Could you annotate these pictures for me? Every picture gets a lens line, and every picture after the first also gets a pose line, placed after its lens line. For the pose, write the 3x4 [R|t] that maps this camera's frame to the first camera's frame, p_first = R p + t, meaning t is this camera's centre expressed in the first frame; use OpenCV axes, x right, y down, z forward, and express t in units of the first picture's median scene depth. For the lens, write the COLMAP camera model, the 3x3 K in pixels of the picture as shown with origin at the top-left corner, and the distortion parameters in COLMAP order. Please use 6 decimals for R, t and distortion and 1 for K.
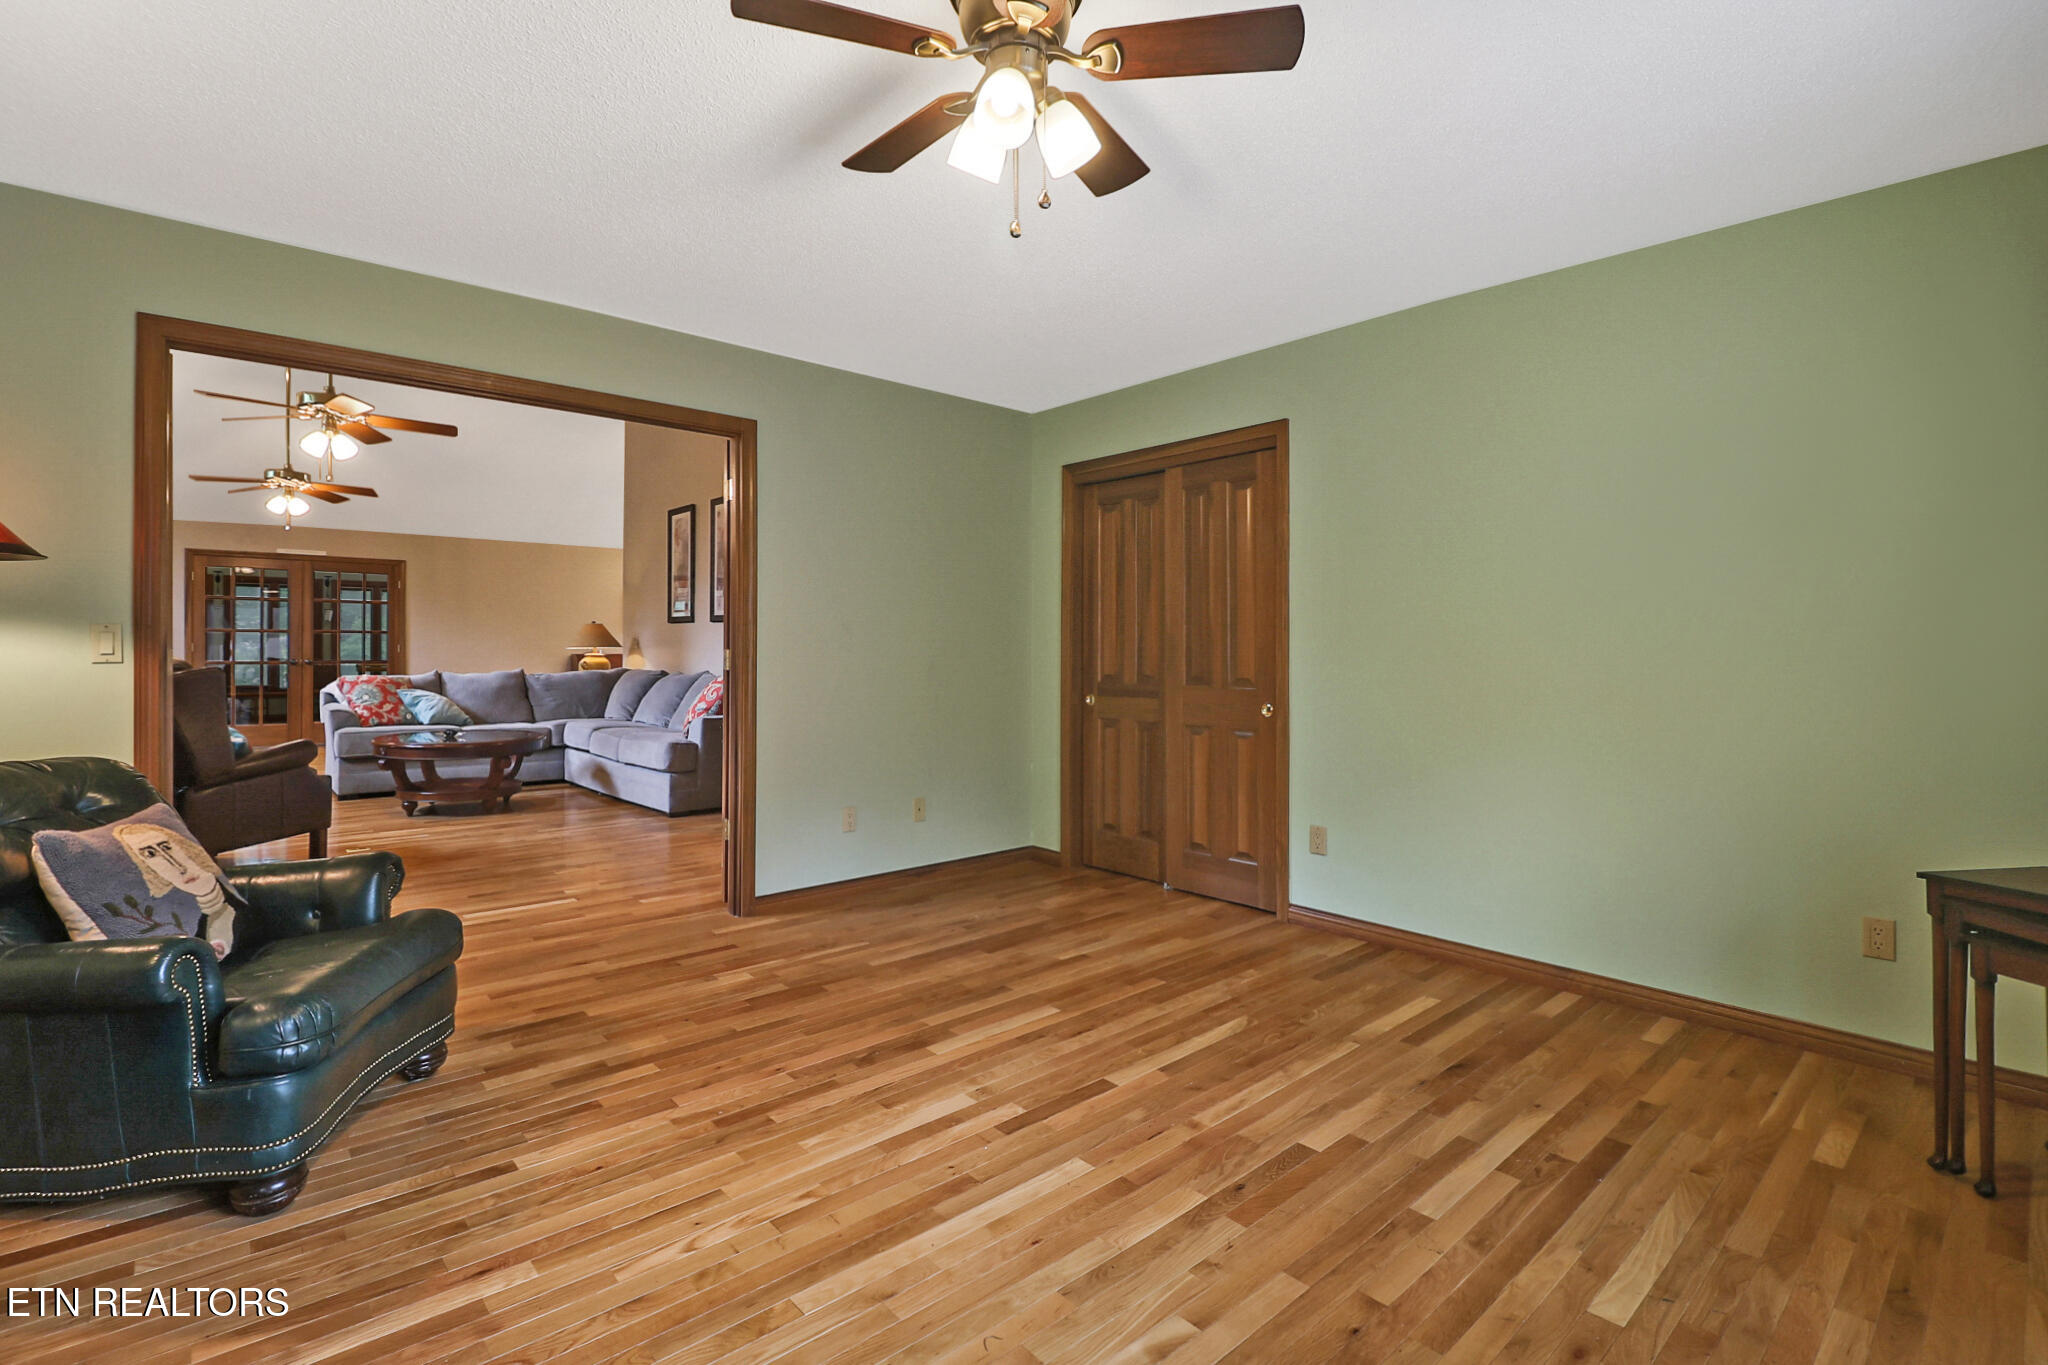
lens RADIAL K [[929.8, 0, 1010.5], [0, 929.8, 648.2], [0, 0, 1]] dist [0.002955, -0.008638]
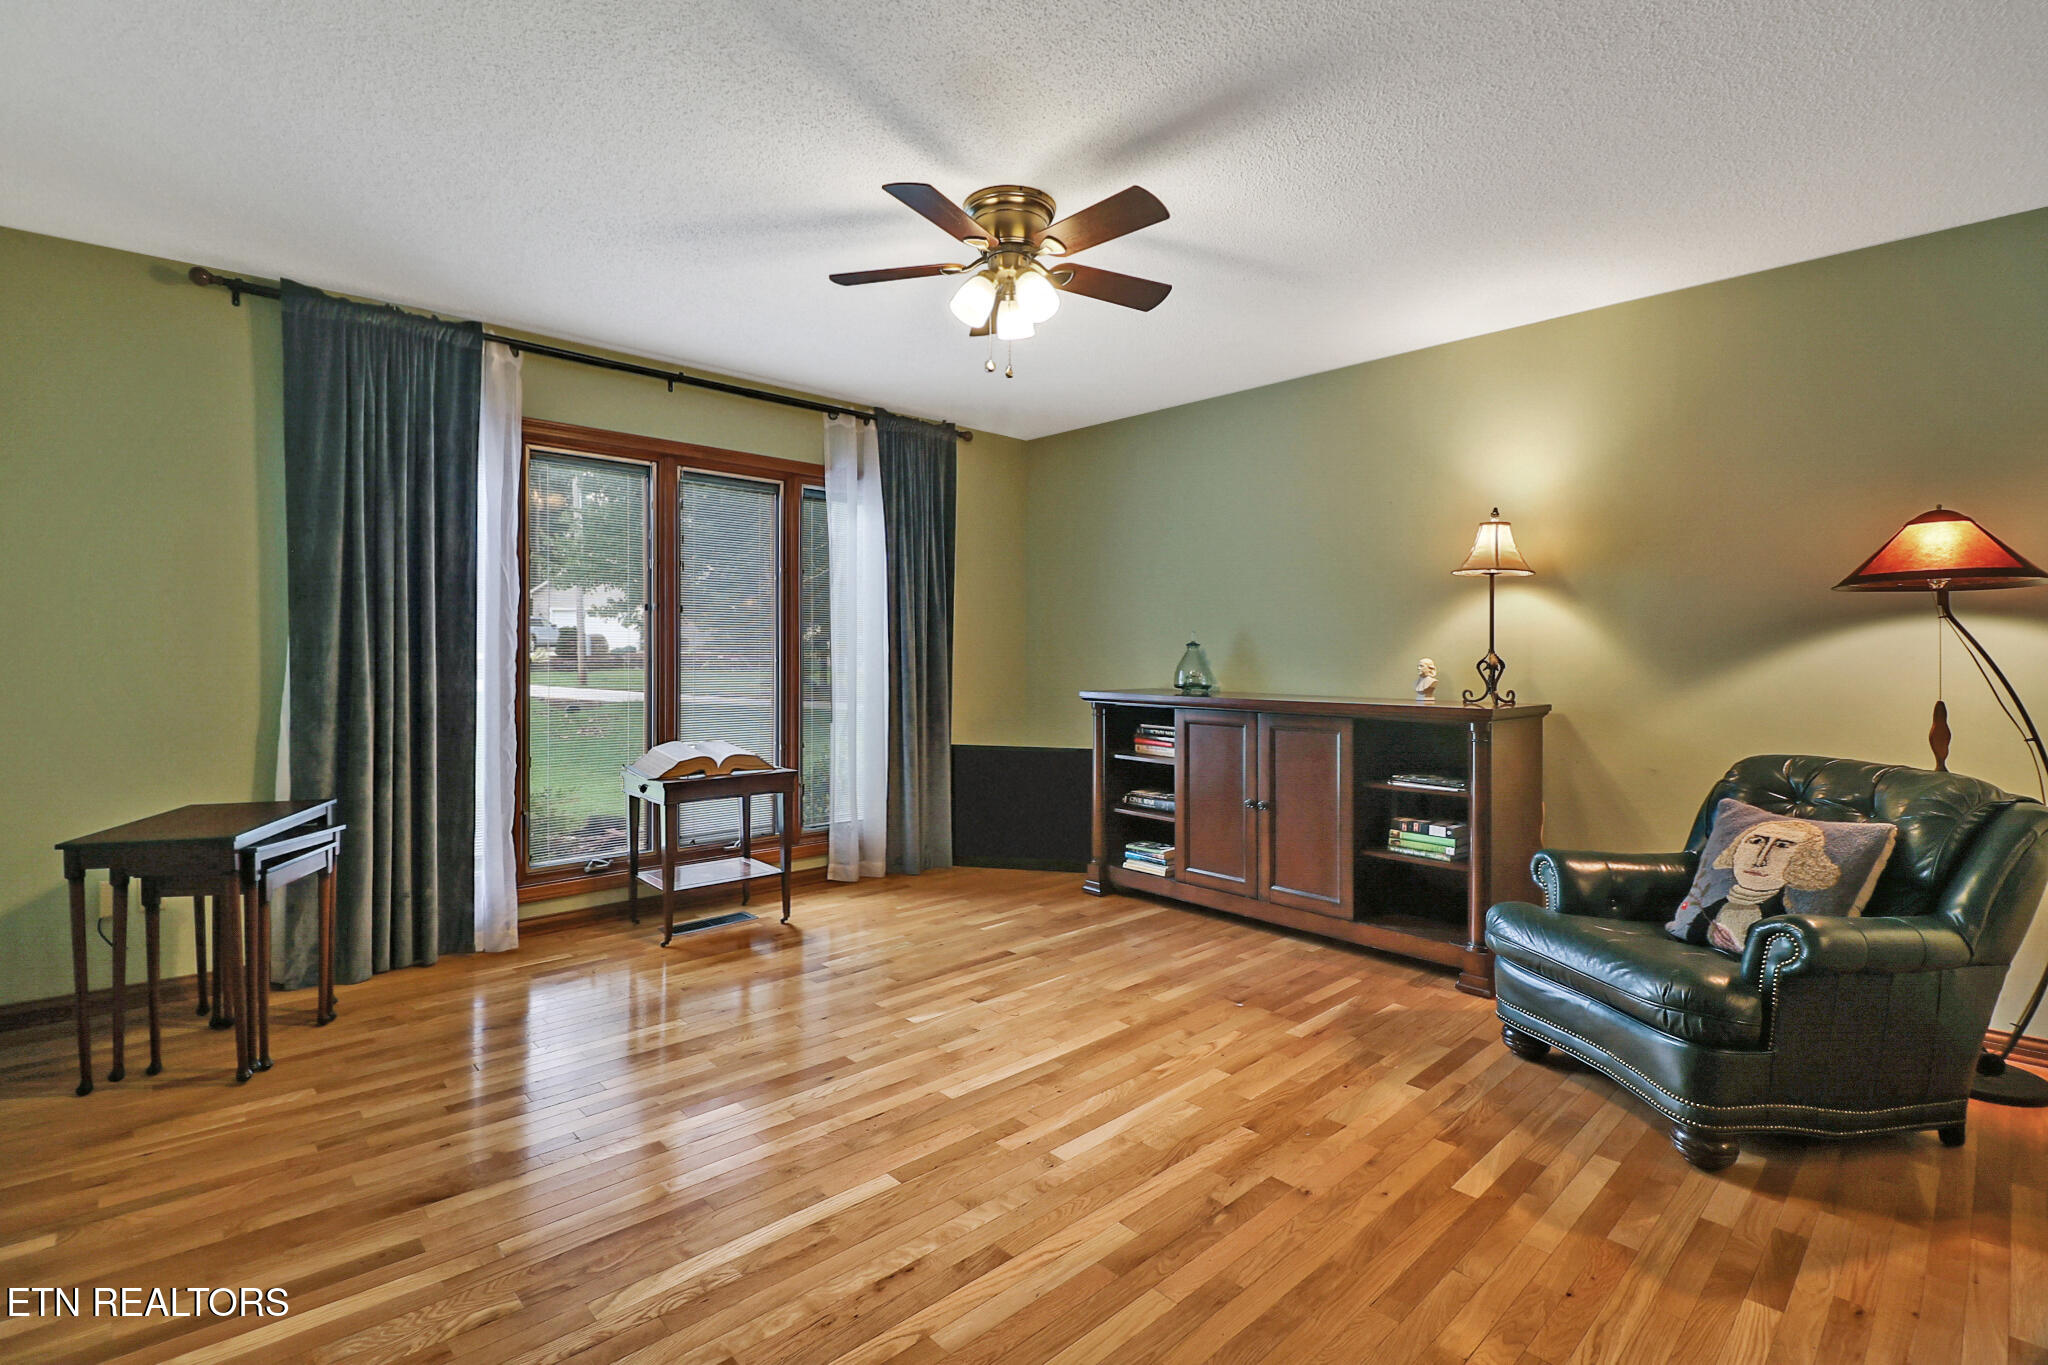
lens RADIAL K [[929.8, 0, 1010.5], [0, 929.8, 648.2], [0, 0, 1]] dist [0.002955, -0.008638]
pose [[-0.999509, -0.011779, -0.029042, 0.036450], [-0.011673, 0.999925, -0.003819, -0.007204], [0.029085, -0.003479, -0.999571, 1.994513]]
